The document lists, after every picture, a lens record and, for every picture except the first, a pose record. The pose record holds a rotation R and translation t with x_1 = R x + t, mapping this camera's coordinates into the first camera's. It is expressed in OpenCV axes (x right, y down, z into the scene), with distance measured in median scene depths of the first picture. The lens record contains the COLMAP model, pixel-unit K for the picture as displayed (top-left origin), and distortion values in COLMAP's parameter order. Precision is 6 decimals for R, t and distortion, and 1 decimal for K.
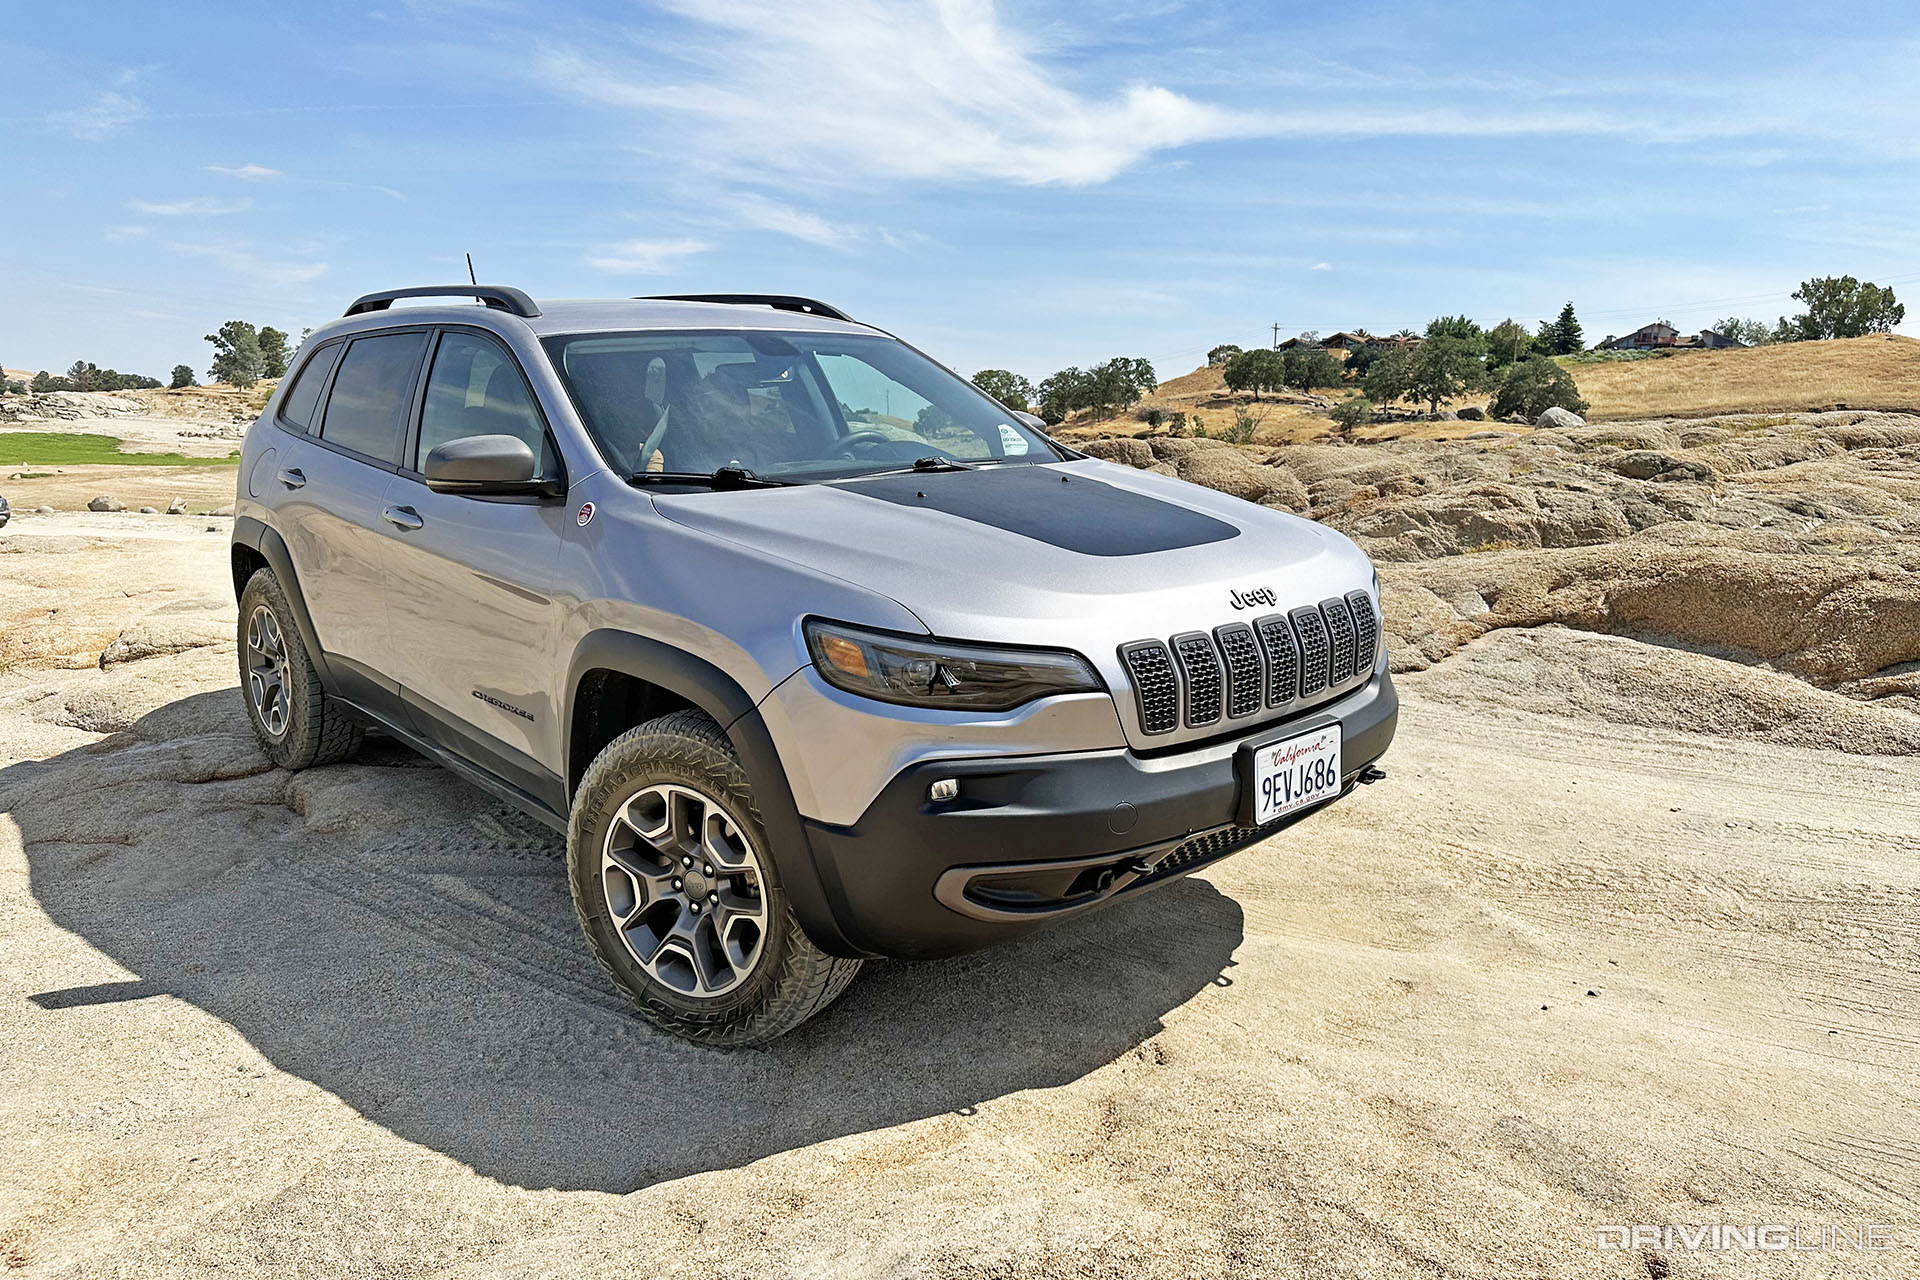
lens RADIAL K [[1374.1, 0, 958.0], [0, 1374.1, 647.4], [0, 0, 1]] dist [0.031687, -0.006746]
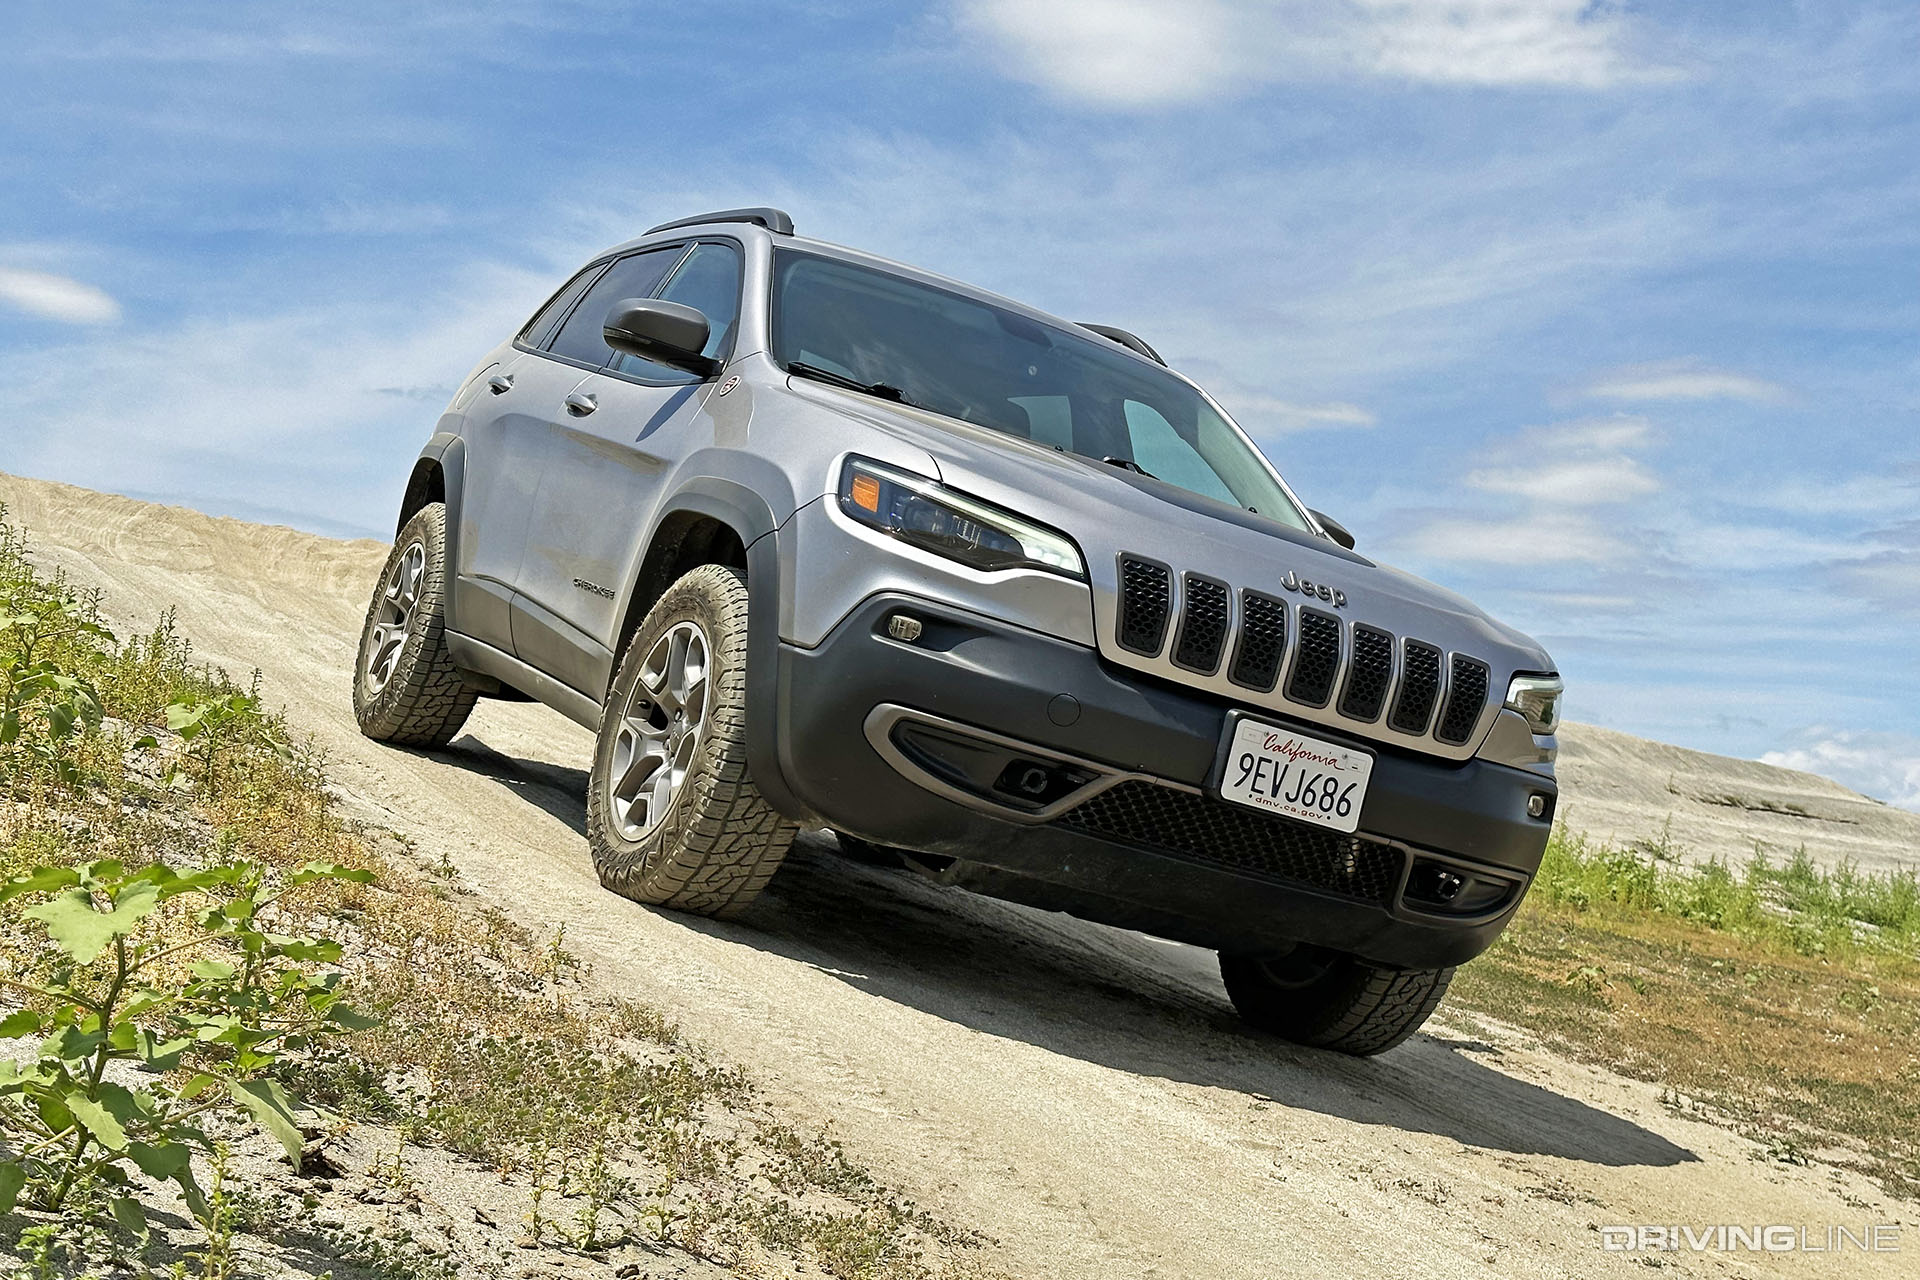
lens RADIAL K [[2697.7, 0, 974.5], [0, 2697.7, 643.1], [0, 0, 1]] dist [0.135660, 0.000000]
pose [[0.910264, 0.255791, -0.325561, 0.609419], [-0.336260, 0.915501, -0.220876, 0.475099], [0.241553, 0.310528, 0.919361, -0.717069]]
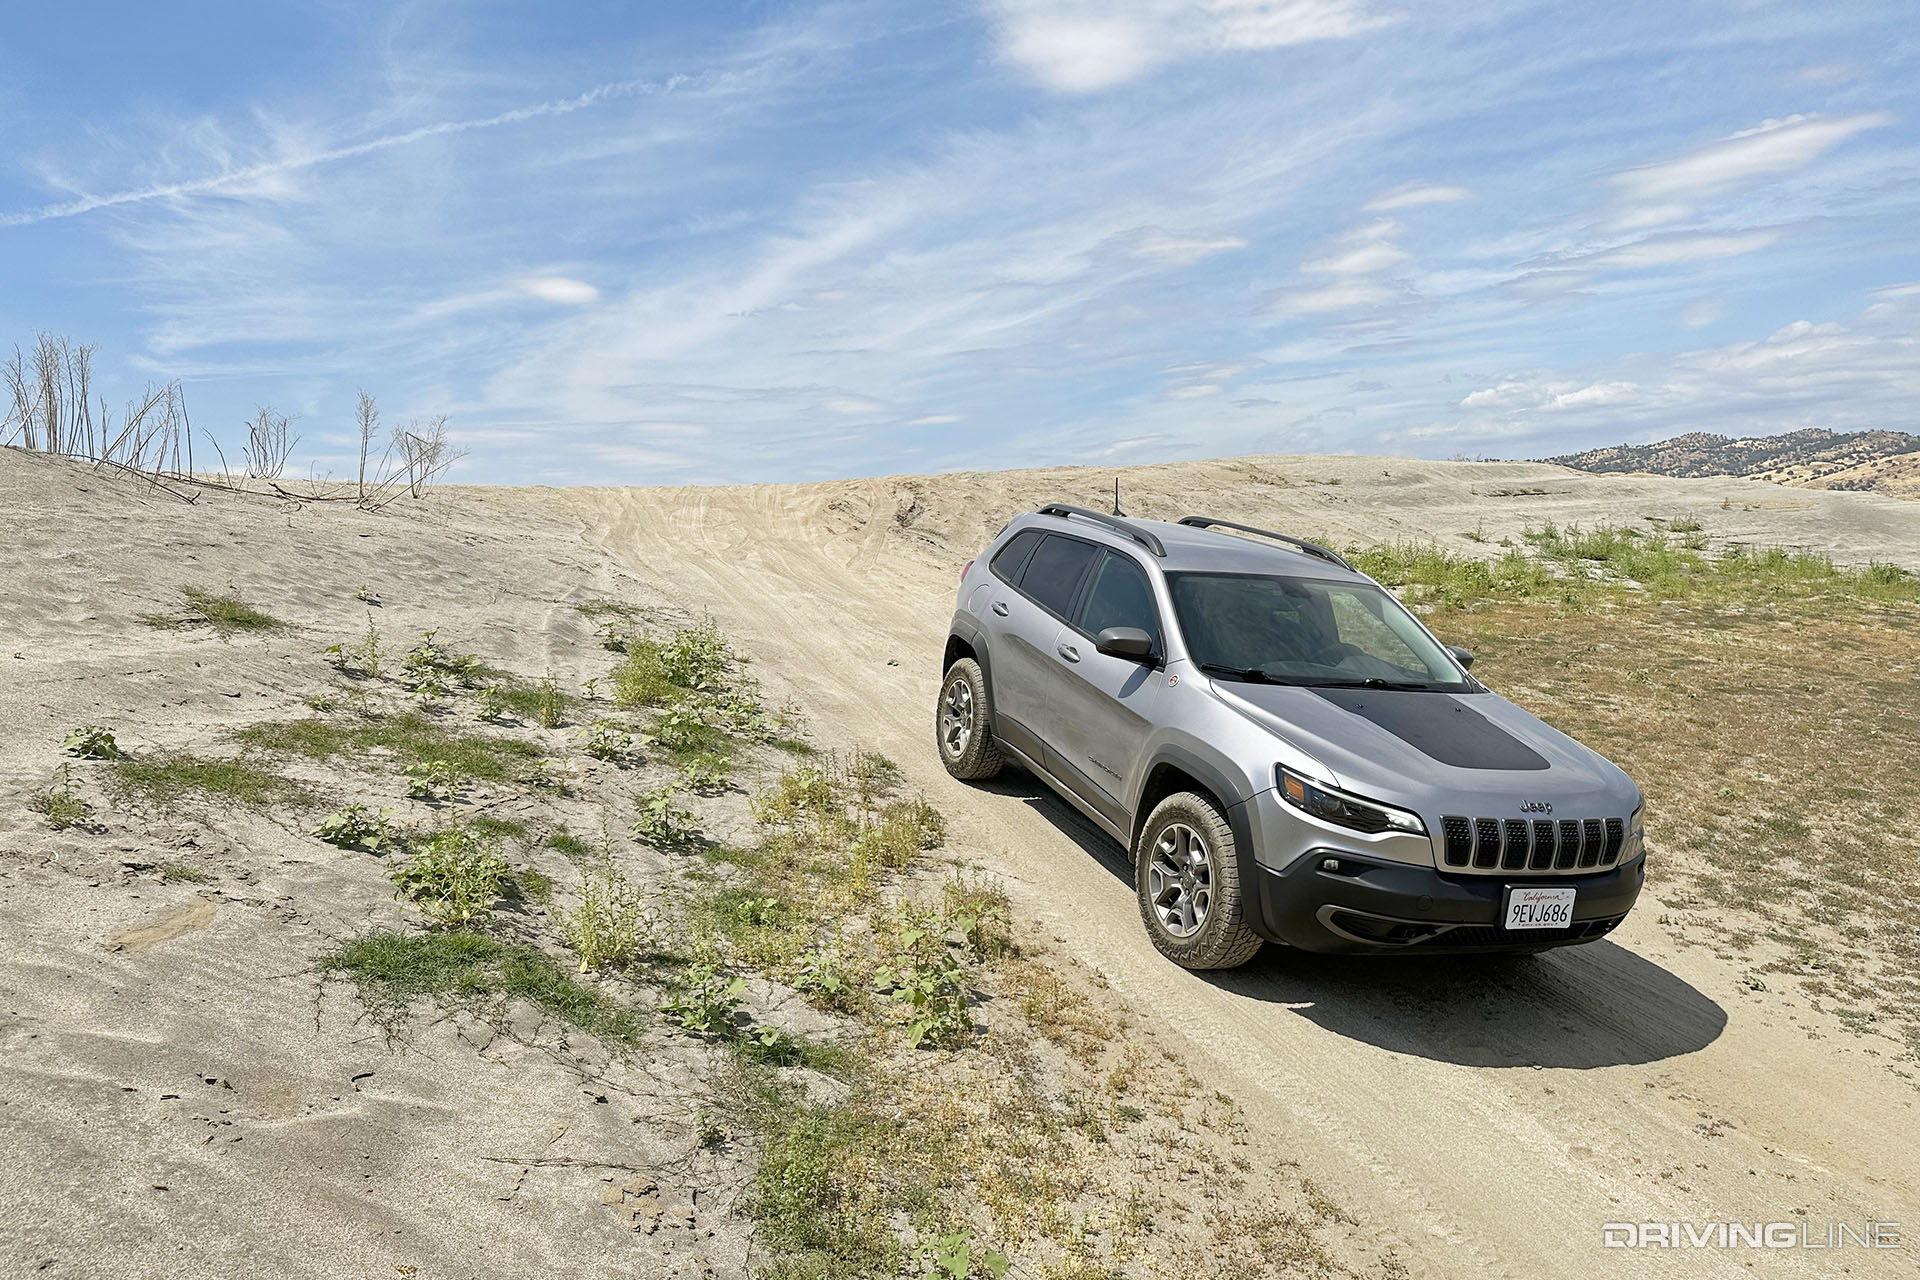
lens RADIAL K [[1374.1, 0, 951.7], [0, 1374.1, 639.0], [0, 0, 1]] dist [0.031687, -0.006746]
pose [[0.915228, 0.184740, -0.358091, 0.125866], [-0.209211, 0.977396, -0.030473, -0.034779], [0.344367, 0.102806, 0.933189, -0.961241]]
